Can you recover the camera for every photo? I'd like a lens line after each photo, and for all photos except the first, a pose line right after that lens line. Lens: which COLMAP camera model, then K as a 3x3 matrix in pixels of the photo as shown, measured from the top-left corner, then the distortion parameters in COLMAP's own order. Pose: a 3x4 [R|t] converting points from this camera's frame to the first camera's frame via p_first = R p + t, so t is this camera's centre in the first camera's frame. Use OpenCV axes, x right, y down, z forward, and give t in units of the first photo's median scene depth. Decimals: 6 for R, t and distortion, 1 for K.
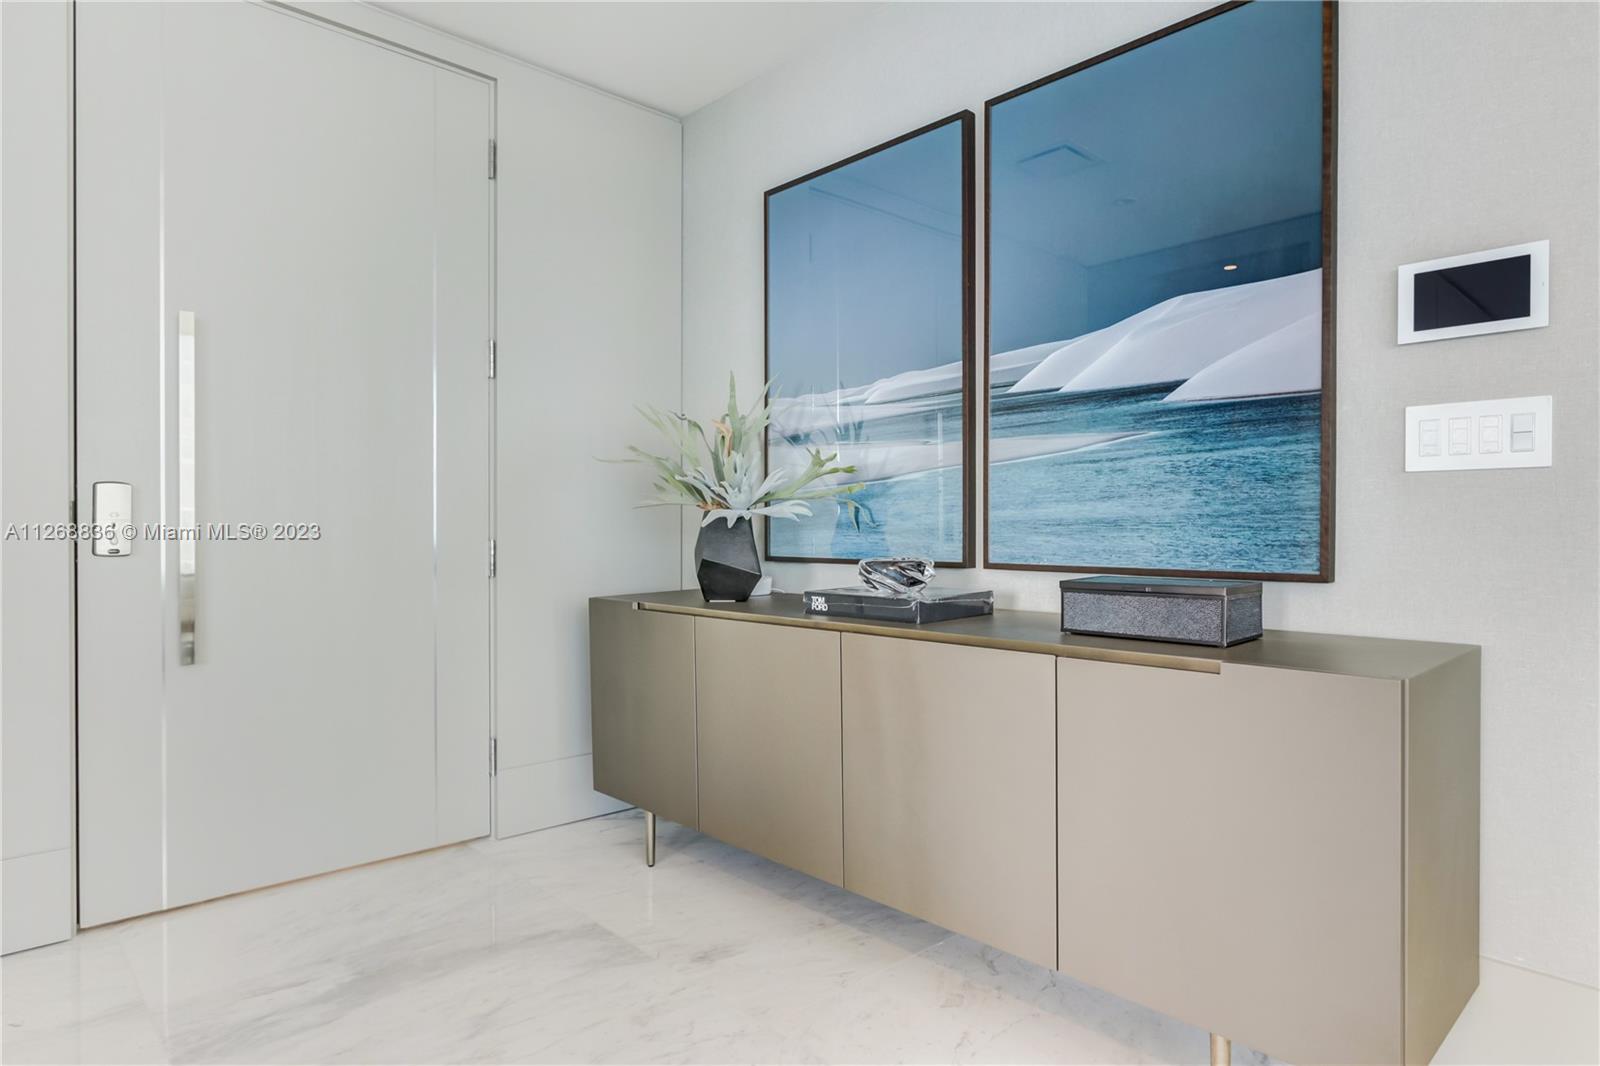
lens RADIAL K [[920.0, 0, 800.0], [0, 920.0, 533.0], [0, 0, 1]] dist [-0.002332, 0.001467]
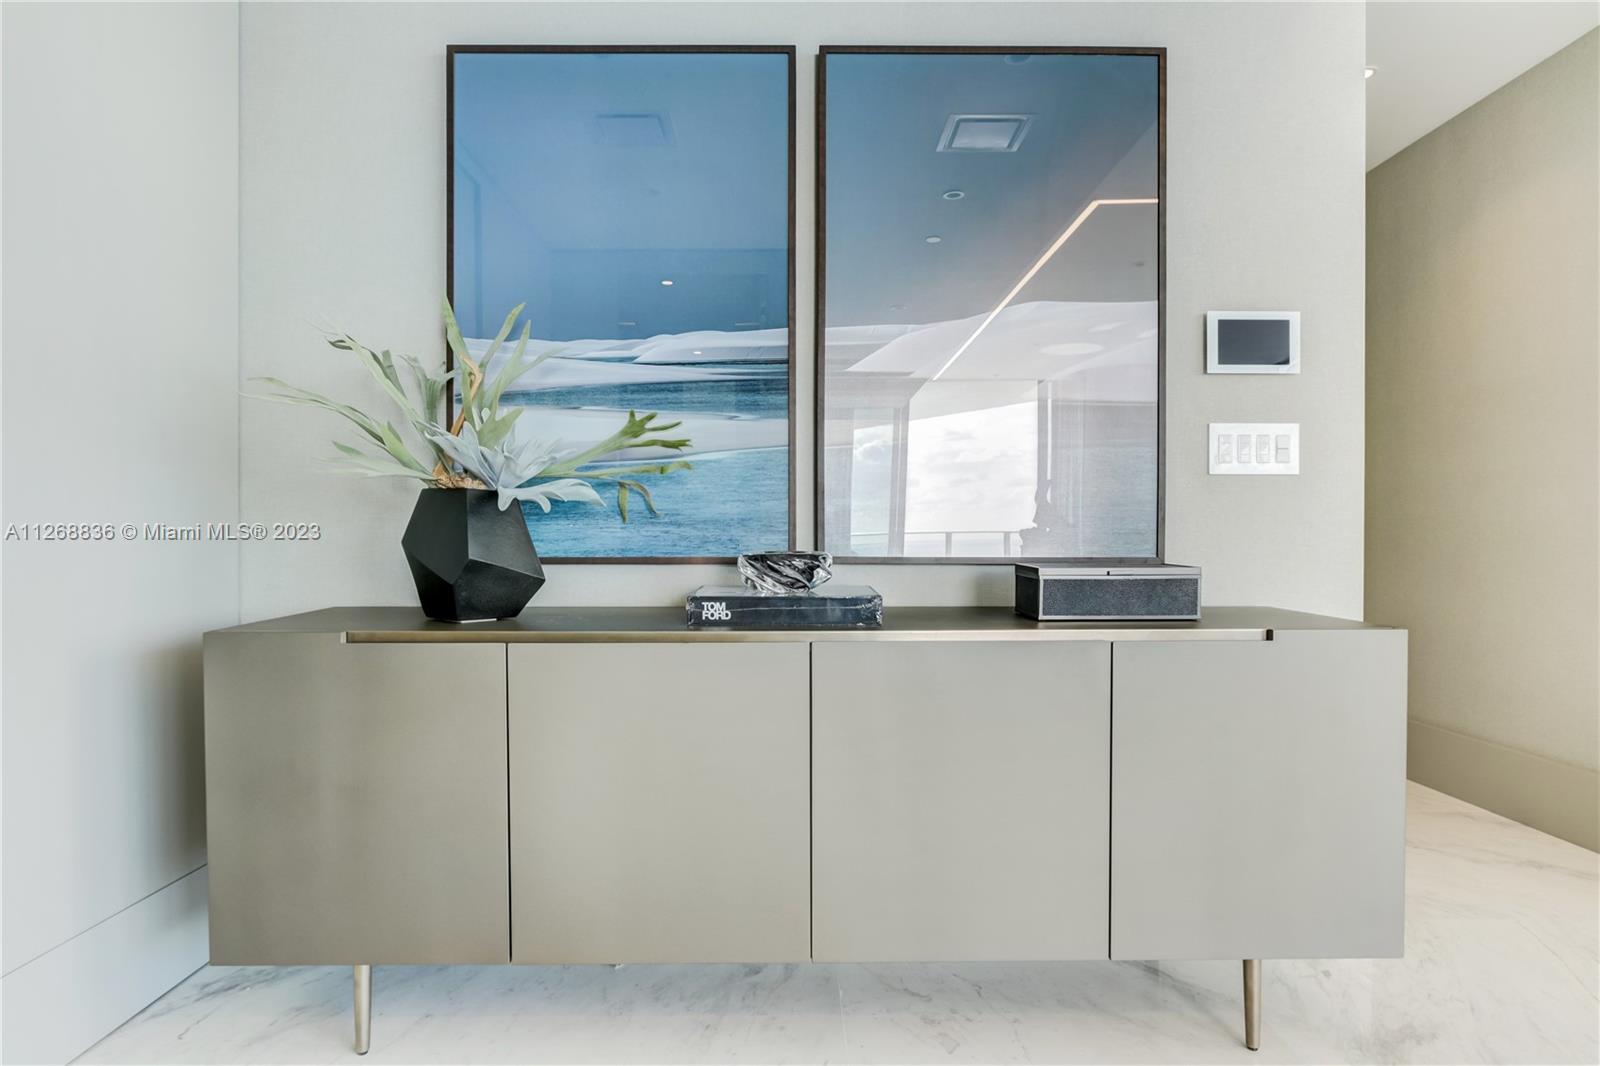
lens RADIAL K [[936.7, 0, 800.7], [0, 936.7, 538.3], [0, 0, 1]] dist [-0.001140, -0.000240]
pose [[0.677566, 0.000890, 0.735461, -0.461762], [0.003257, 0.999986, -0.004210, 0.017132], [-0.735455, 0.005248, 0.677554, 0.372963]]
